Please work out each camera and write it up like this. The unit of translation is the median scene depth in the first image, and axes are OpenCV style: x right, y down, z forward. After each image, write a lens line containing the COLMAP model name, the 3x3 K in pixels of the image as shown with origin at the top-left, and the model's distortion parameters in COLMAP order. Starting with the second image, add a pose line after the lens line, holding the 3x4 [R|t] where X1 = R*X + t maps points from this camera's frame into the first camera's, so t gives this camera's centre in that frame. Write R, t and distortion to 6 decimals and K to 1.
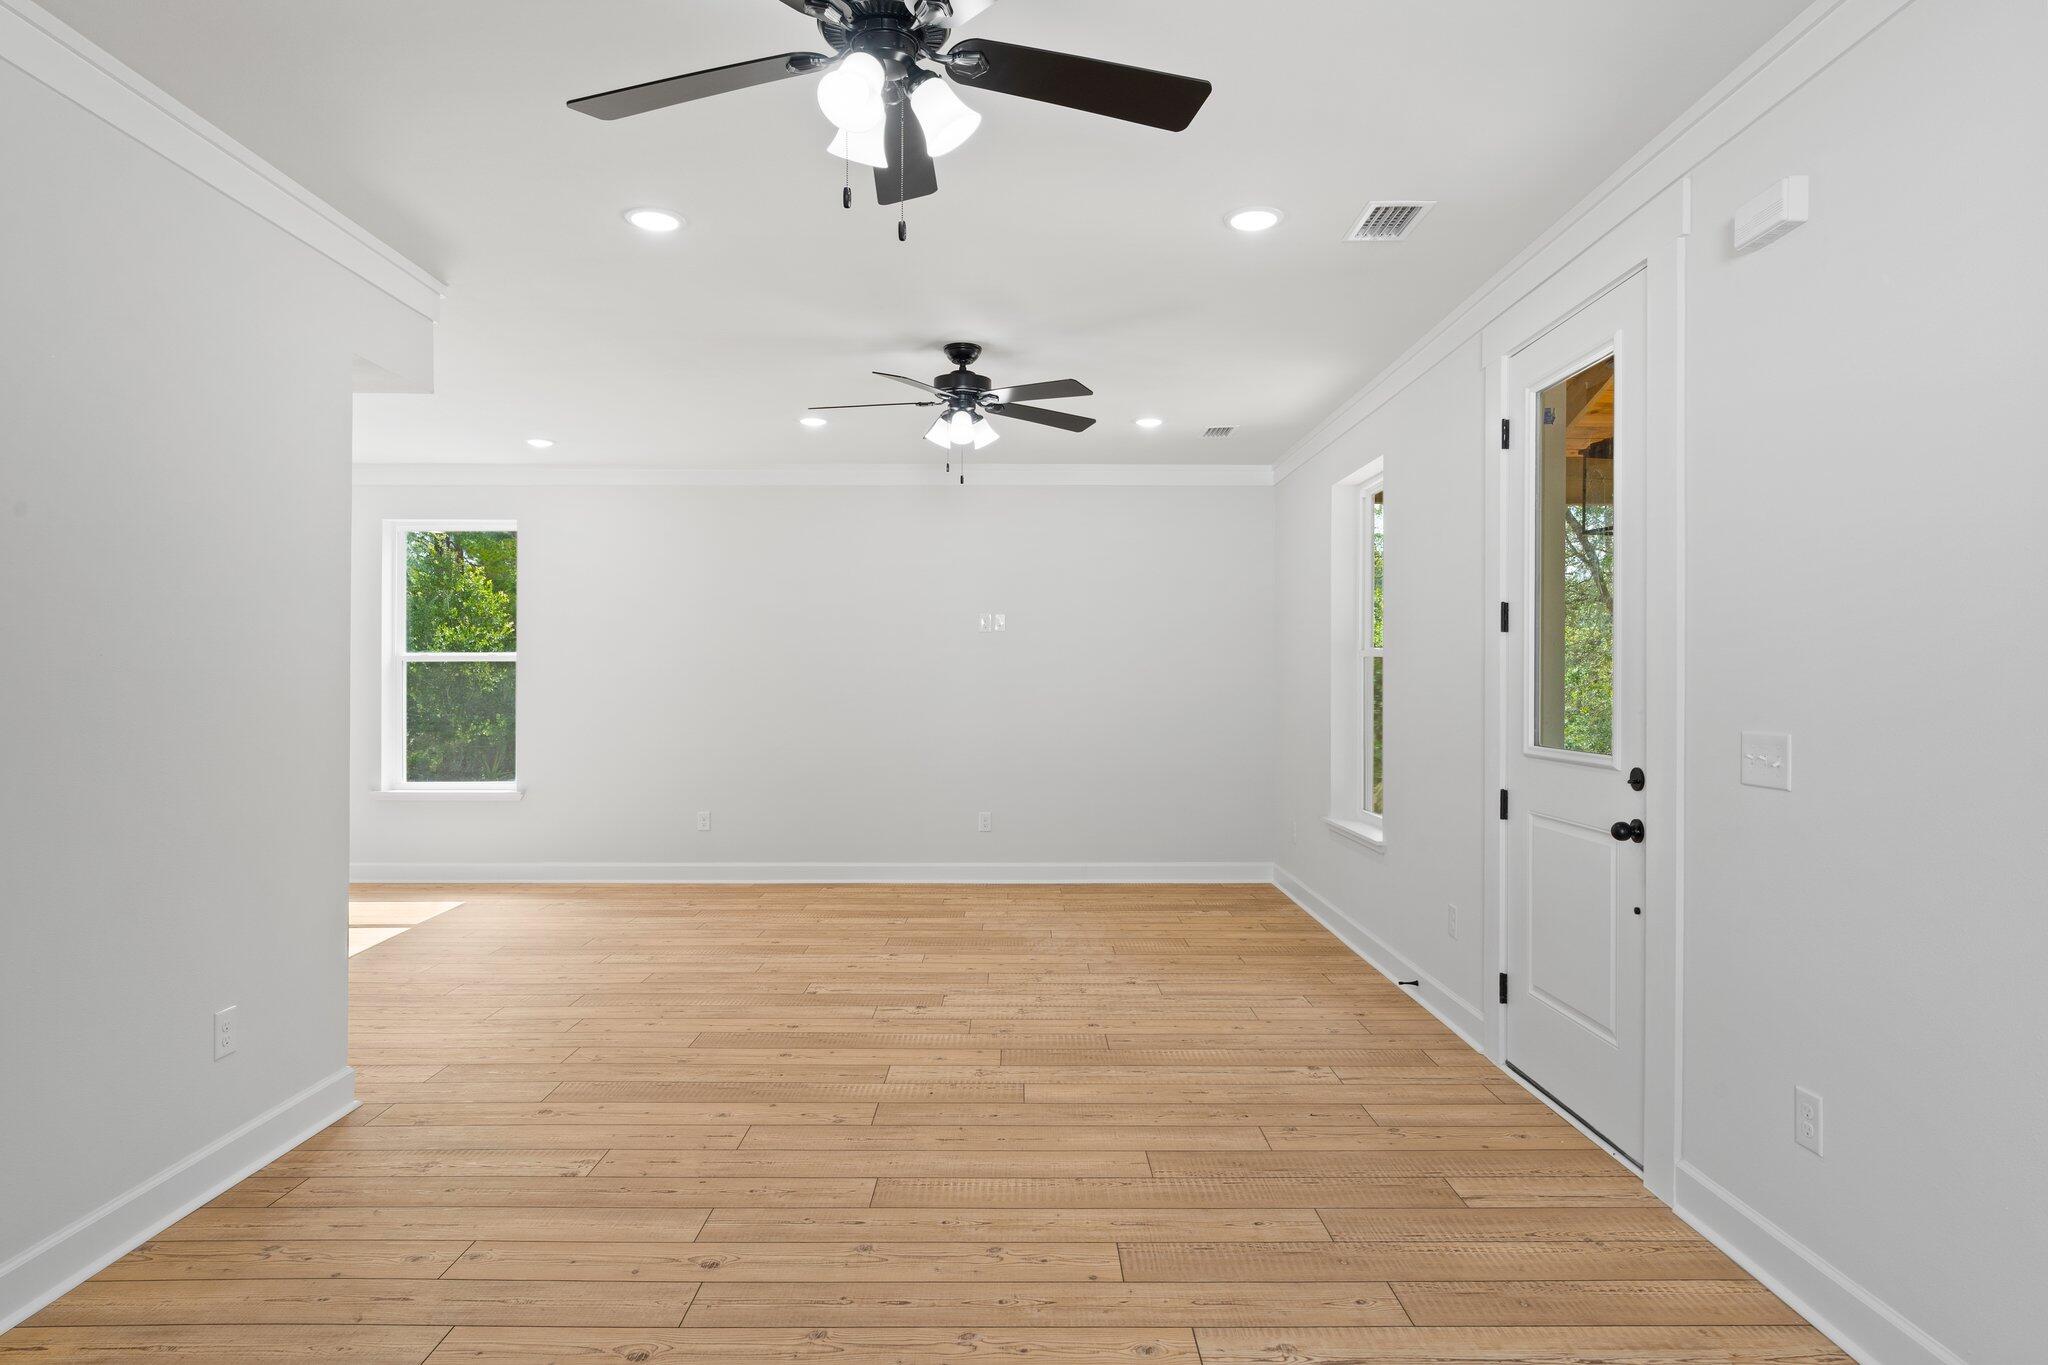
lens RADIAL K [[1143.9, 0, 1011.9], [0, 1143.9, 681.8], [0, 0, 1]] dist [-0.001727, 0.003768]
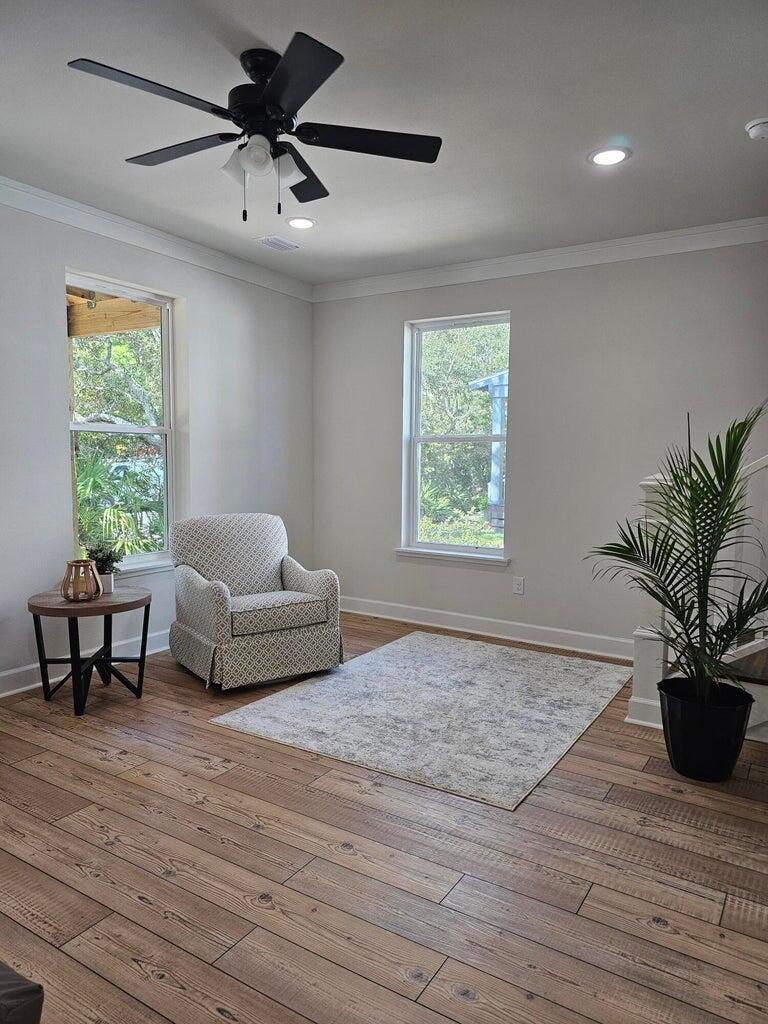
lens RADIAL K [[679.5, 0, 387.7], [0, 679.5, 519.5], [0, 0, 1]] dist [0.045026, 0.002726]
pose [[-0.844861, -0.062980, 0.531266, -0.549762], [-0.012821, 0.995145, 0.097581, -0.006773], [-0.534832, 0.075631, -0.841567, 1.099612]]
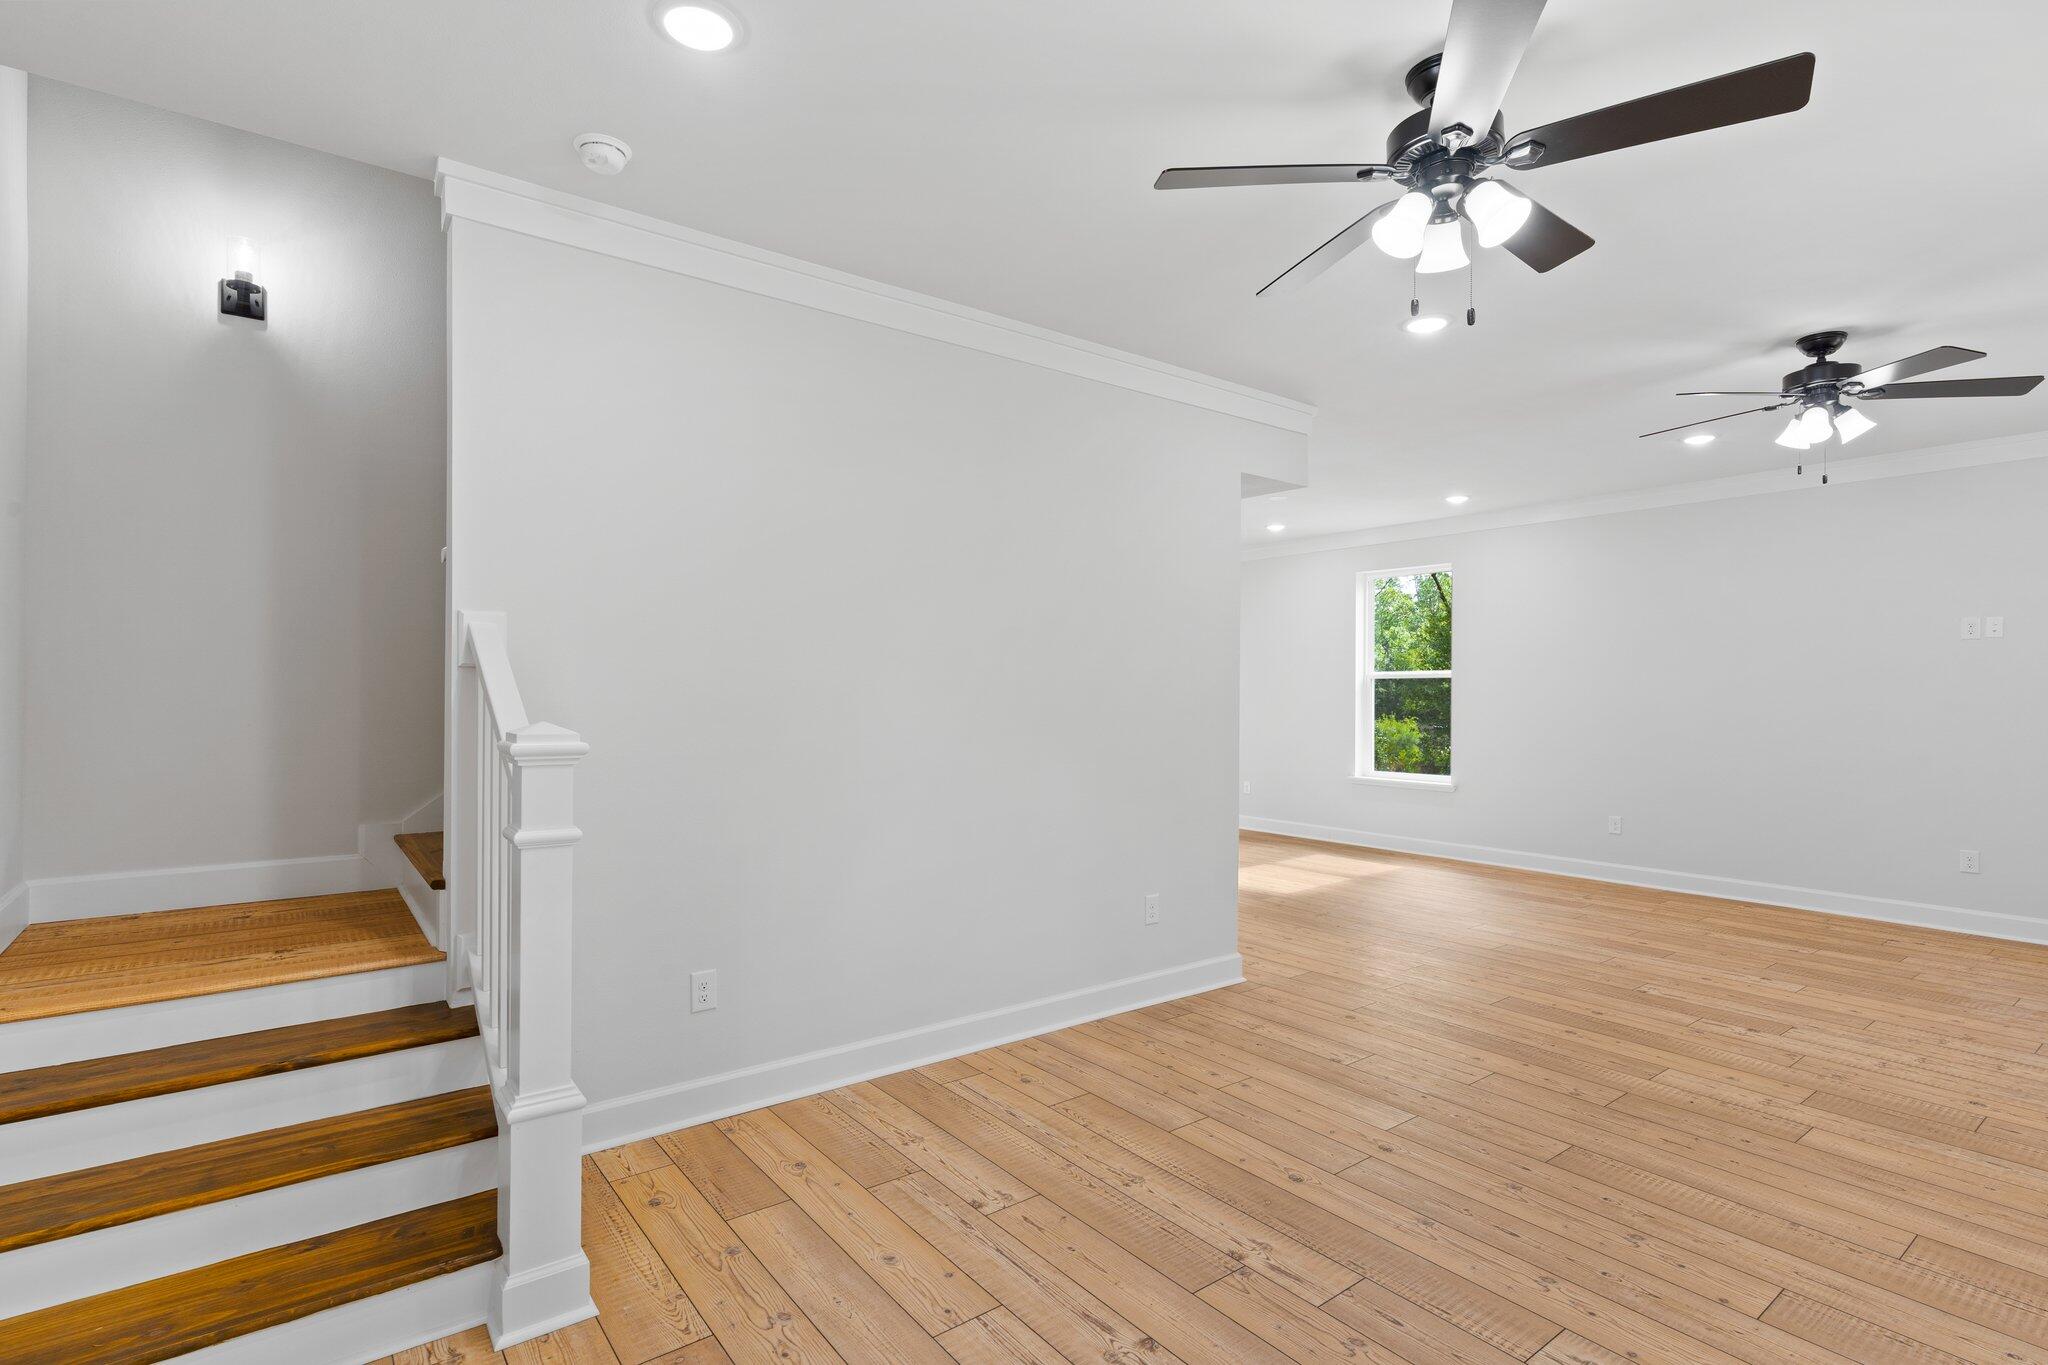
lens RADIAL K [[988.8, 0, 1053.0], [0, 988.8, 692.1], [0, 0, 1]] dist [0.006697, 0.000050]
pose [[0.625515, 0.002117, -0.780209, 0.259171], [-0.004396, 0.999990, -0.000811, -0.000204], [0.780200, 0.003937, 0.625518, 0.007432]]
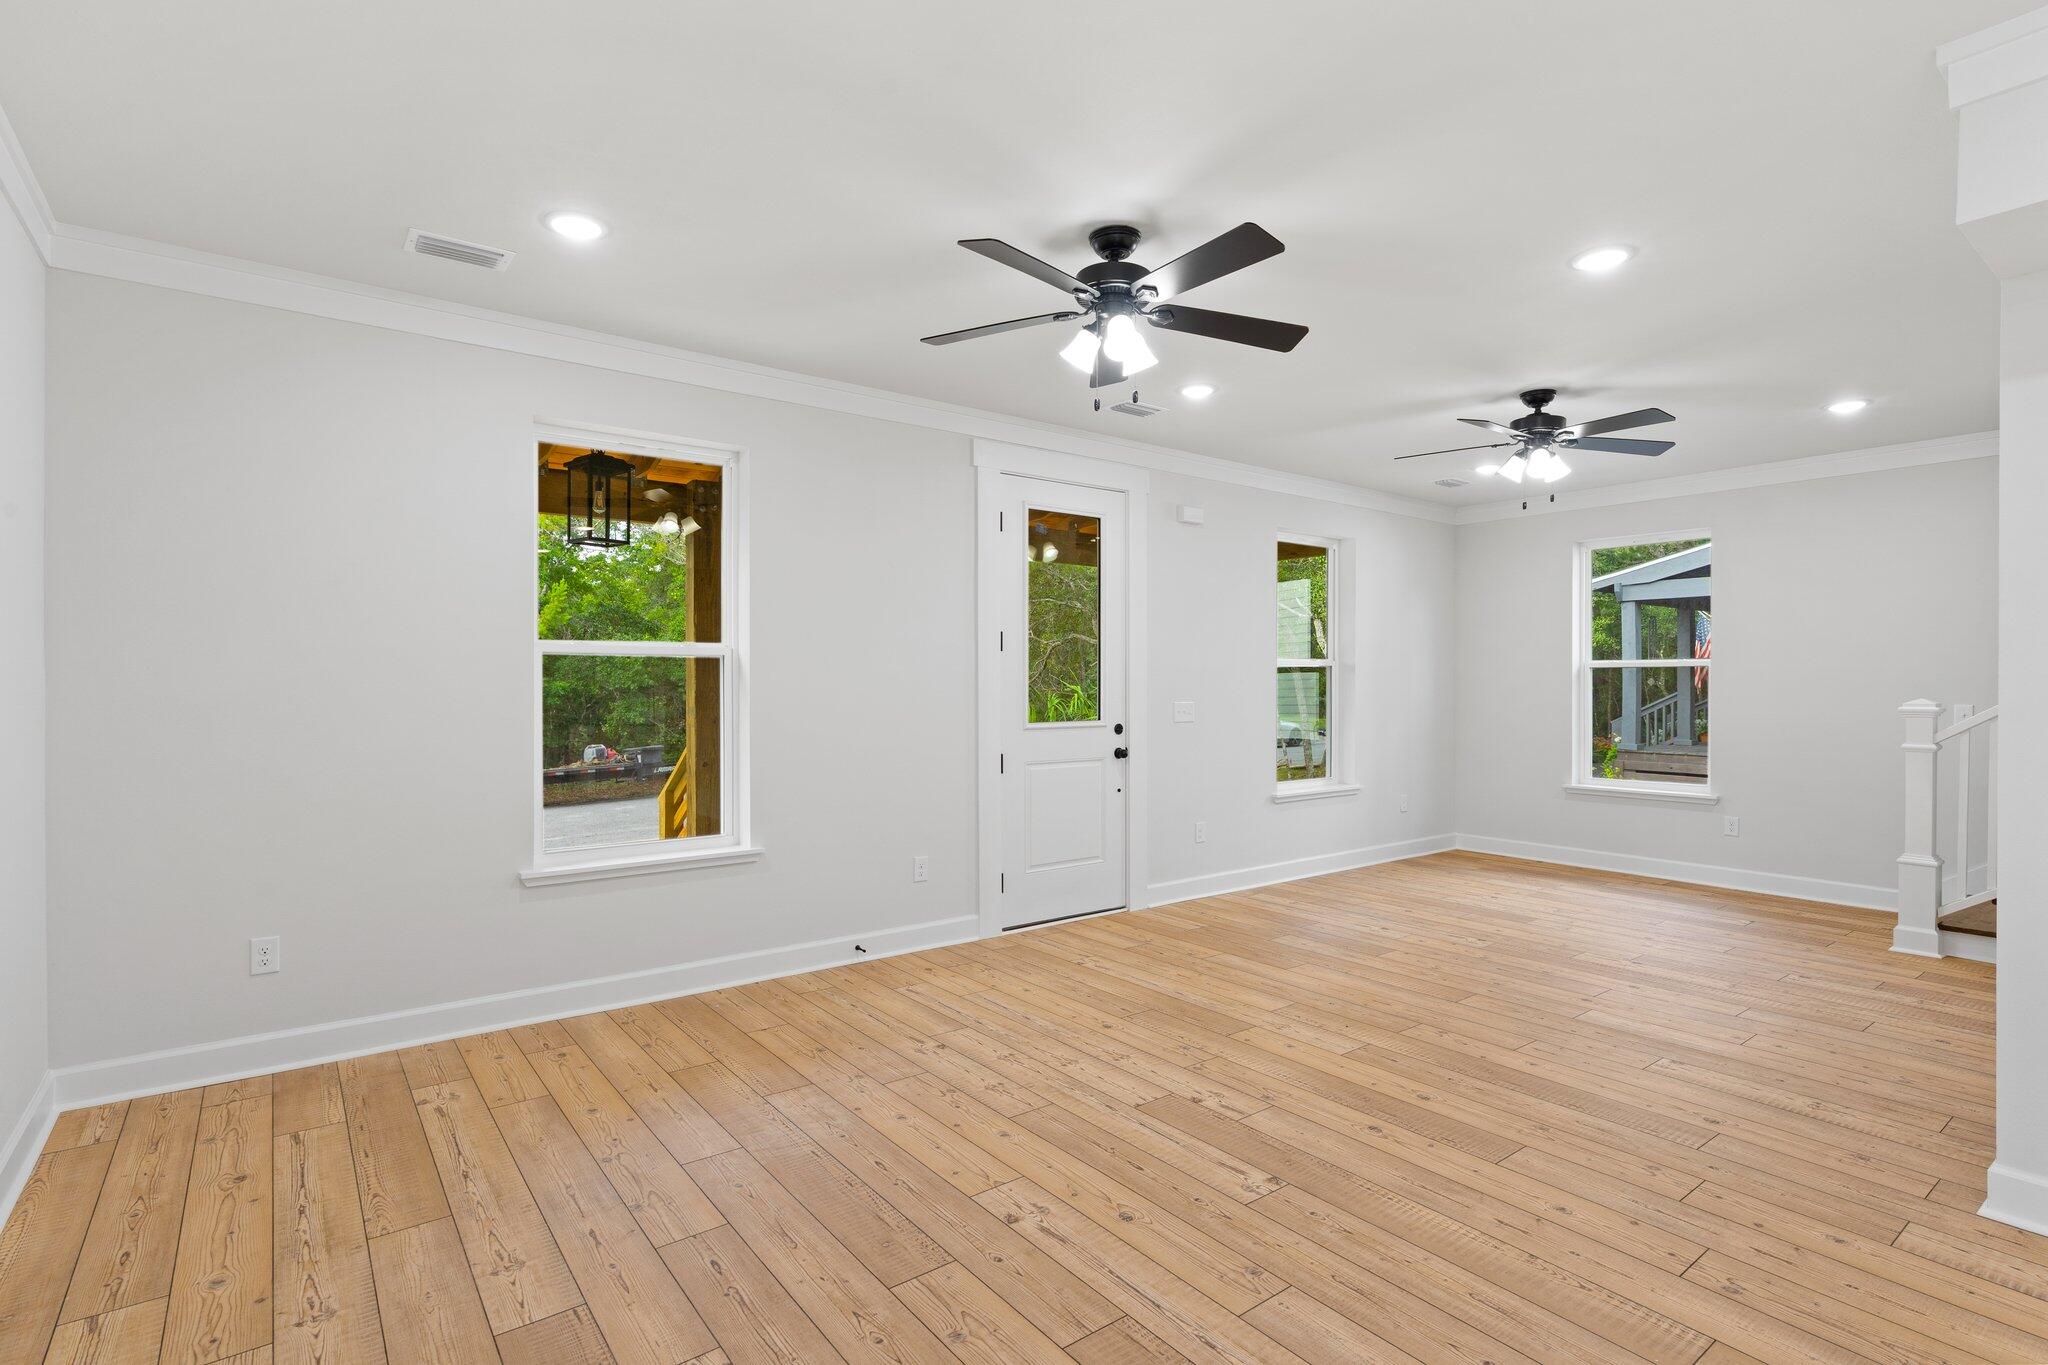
lens RADIAL K [[988.8, 0, 1034.8], [0, 988.8, 685.3], [0, 0, 1]] dist [0.006697, 0.000050]
pose [[-0.613468, -0.007204, 0.789687, -0.688889], [-0.002875, 0.999972, 0.006889, -0.008021], [-0.789715, 0.001956, -0.613471, 1.891638]]
